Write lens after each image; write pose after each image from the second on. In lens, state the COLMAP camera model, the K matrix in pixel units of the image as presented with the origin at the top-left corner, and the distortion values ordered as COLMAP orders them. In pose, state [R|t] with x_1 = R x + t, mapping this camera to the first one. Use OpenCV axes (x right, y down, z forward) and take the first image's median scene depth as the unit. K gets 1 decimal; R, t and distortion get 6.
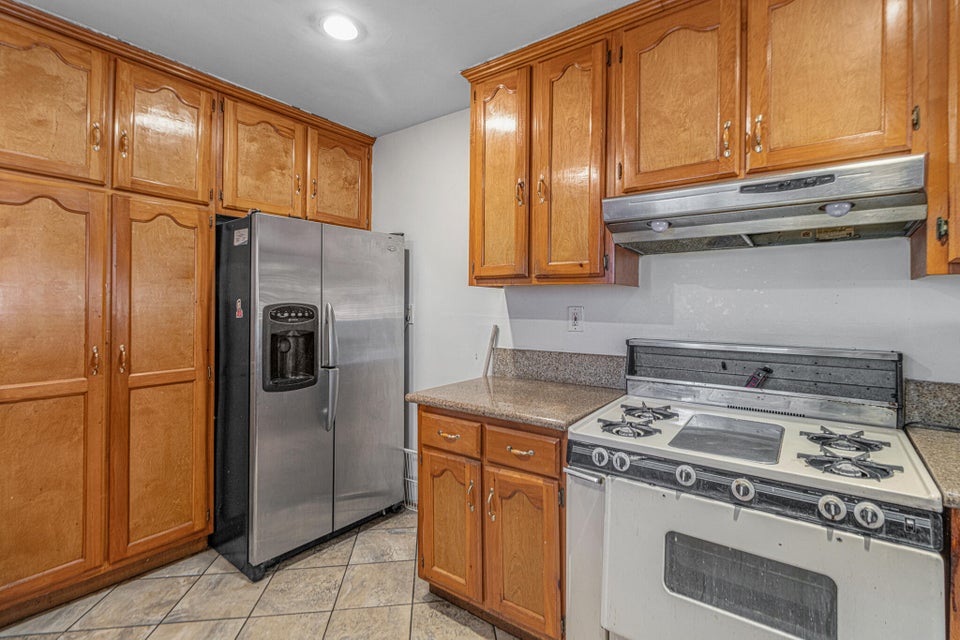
lens RADIAL K [[445.7, 0, 497.0], [0, 445.7, 304.0], [0, 0, 1]] dist [0.009396, -0.001406]
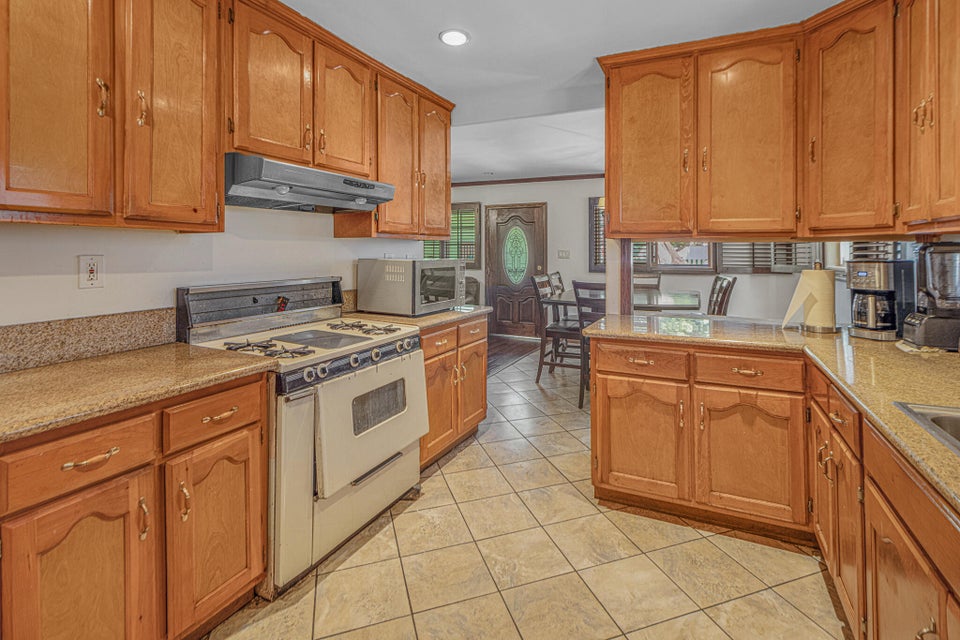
lens RADIAL K [[445.7, 0, 490.3], [0, 445.7, 249.2], [0, 0, 1]] dist [0.009396, -0.001406]
pose [[-0.166299, -0.001096, 0.986075, -0.880395], [-0.000739, 0.999999, 0.000987, -0.007408], [-0.986075, -0.000564, -0.166300, 0.575754]]
